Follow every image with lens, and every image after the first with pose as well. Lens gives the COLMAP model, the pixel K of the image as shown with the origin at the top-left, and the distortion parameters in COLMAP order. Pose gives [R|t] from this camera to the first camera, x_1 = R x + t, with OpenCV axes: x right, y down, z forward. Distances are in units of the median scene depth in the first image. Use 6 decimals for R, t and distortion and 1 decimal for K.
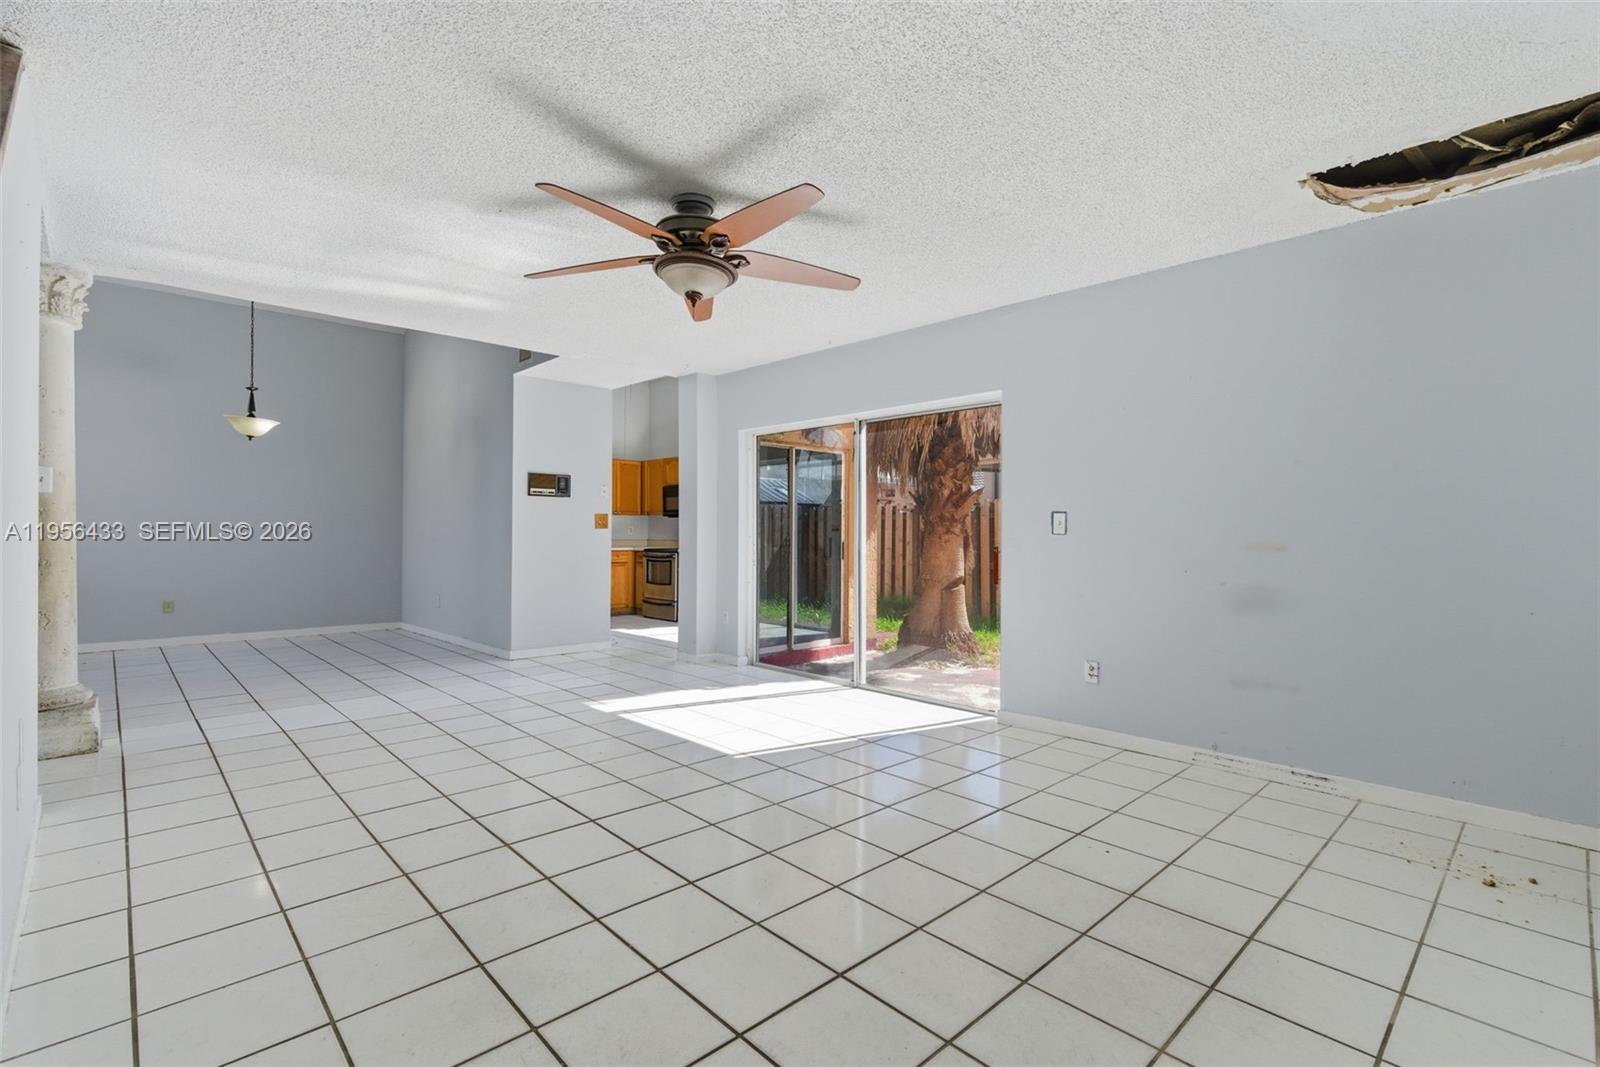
lens RADIAL K [[731.1, 0, 805.3], [0, 731.1, 530.9], [0, 0, 1]] dist [0.004426, -0.002170]
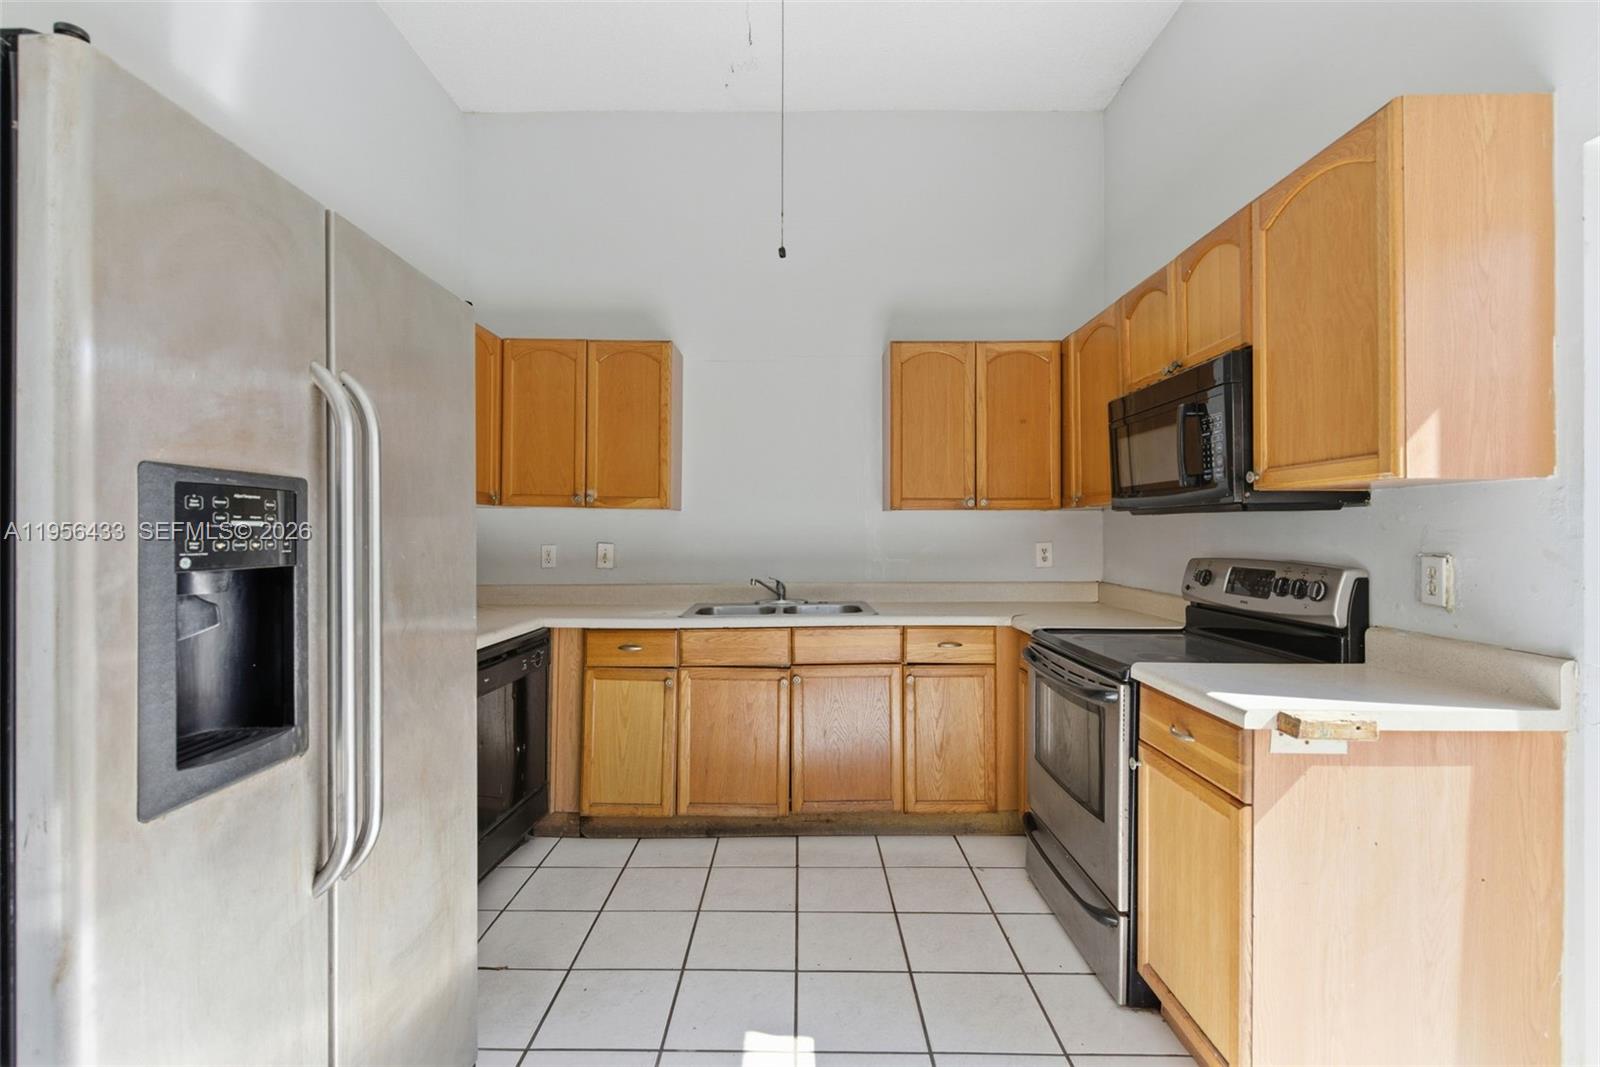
lens RADIAL K [[731.1, 0, 786.9], [0, 731.1, 526.1], [0, 0, 1]] dist [0.004426, -0.002170]
pose [[0.708553, -0.008456, -0.705607, -0.088283], [0.005749, 0.999964, -0.006210, -0.013467], [0.705634, 0.000343, 0.708577, 0.725148]]
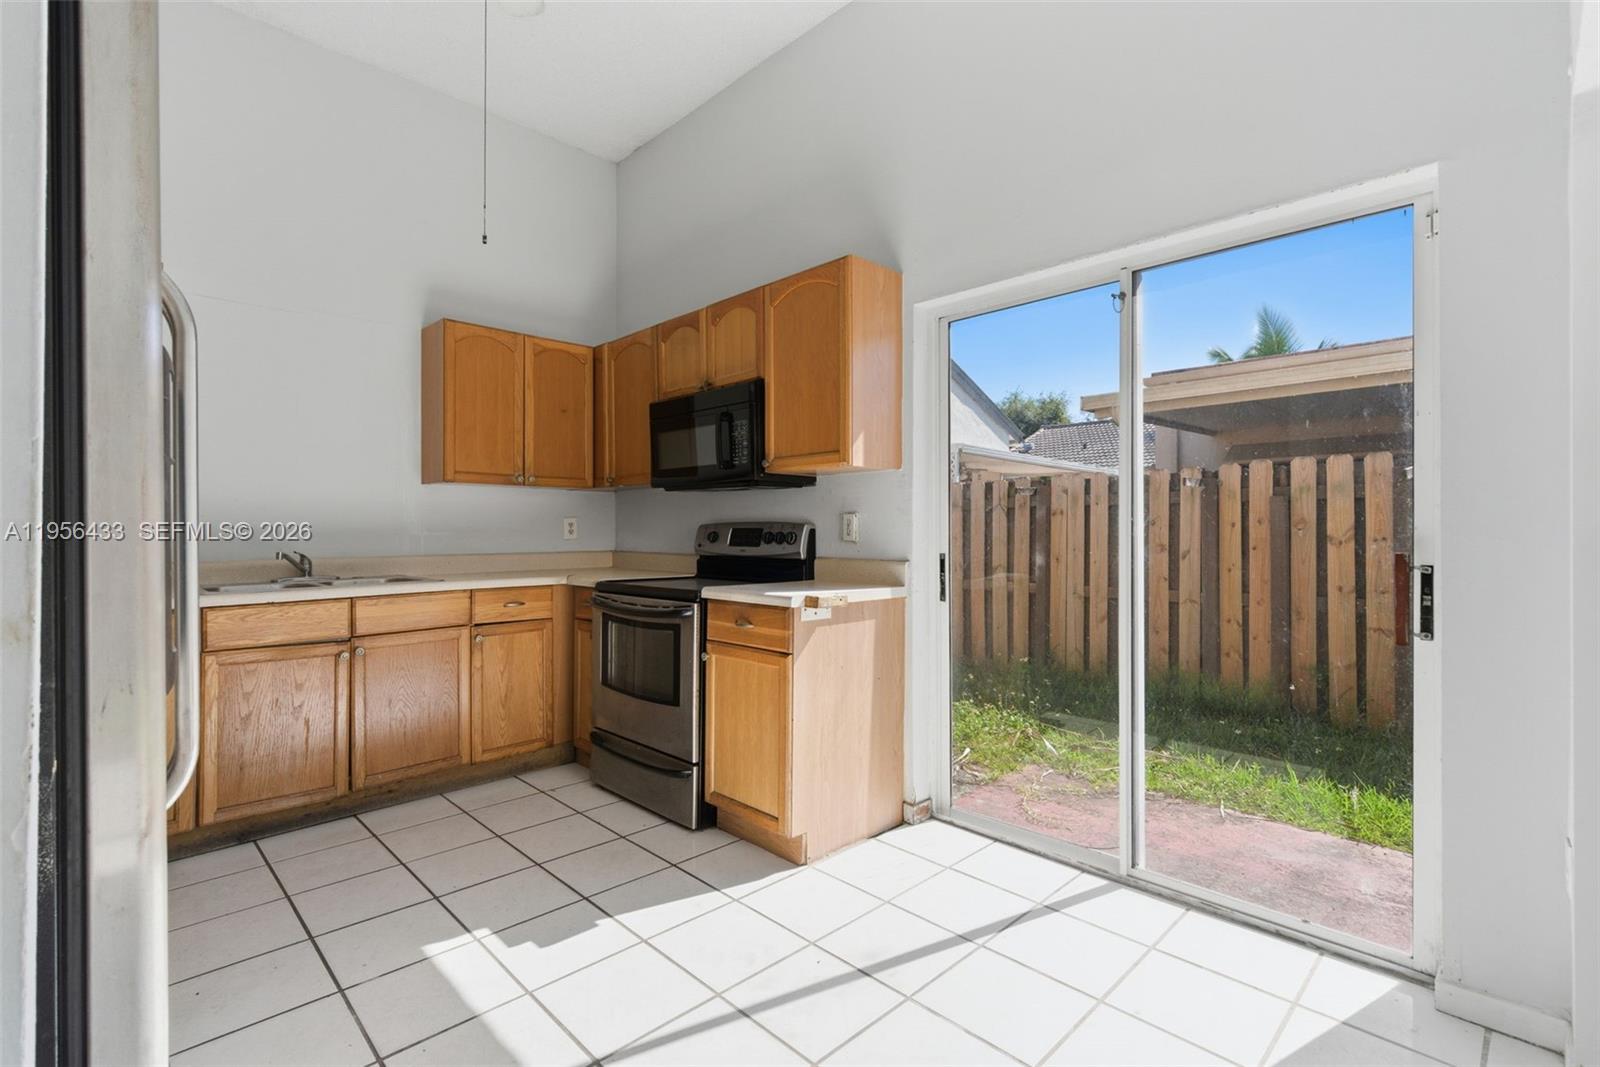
lens RADIAL K [[731.1, 0, 805.4], [0, 731.1, 528.5], [0, 0, 1]] dist [0.004426, -0.002170]
pose [[0.999925, -0.003690, 0.011655, -0.124773], [0.003677, 0.999993, 0.001212, -0.000422], [-0.011659, -0.001169, 0.999931, 0.648494]]
